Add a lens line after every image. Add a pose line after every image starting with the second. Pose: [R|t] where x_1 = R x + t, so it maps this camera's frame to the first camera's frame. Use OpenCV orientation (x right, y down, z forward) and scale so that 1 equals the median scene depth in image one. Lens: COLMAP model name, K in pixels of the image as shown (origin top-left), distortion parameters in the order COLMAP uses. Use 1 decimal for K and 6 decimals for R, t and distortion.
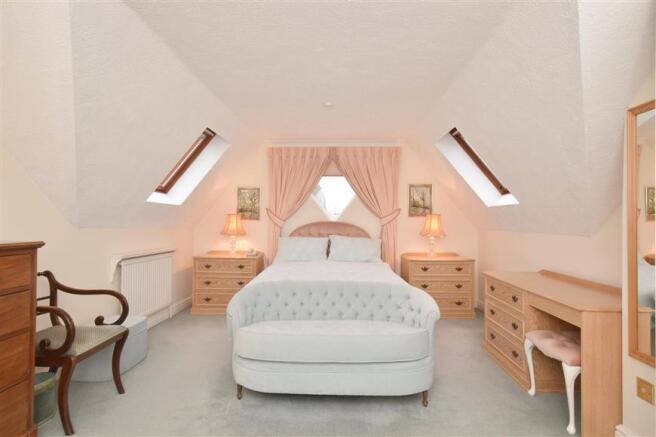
lens RADIAL K [[363.1, 0, 328.0], [0, 363.1, 218.5], [0, 0, 1]] dist [0.017849, 0.000351]
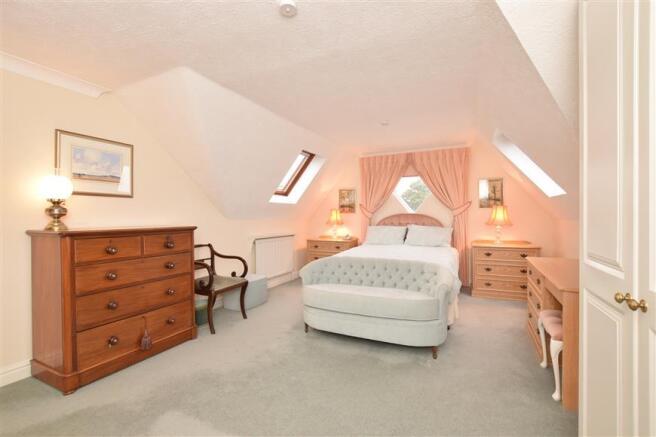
lens RADIAL K [[296.4, 0, 328.0], [0, 296.4, 218.5], [0, 0, 1]] dist [-0.001686, -0.000049]
pose [[0.916872, -0.007810, -0.399104, 0.173358], [0.016369, 0.999703, 0.018043, 0.003112], [0.398845, -0.023076, 0.916728, -0.037552]]
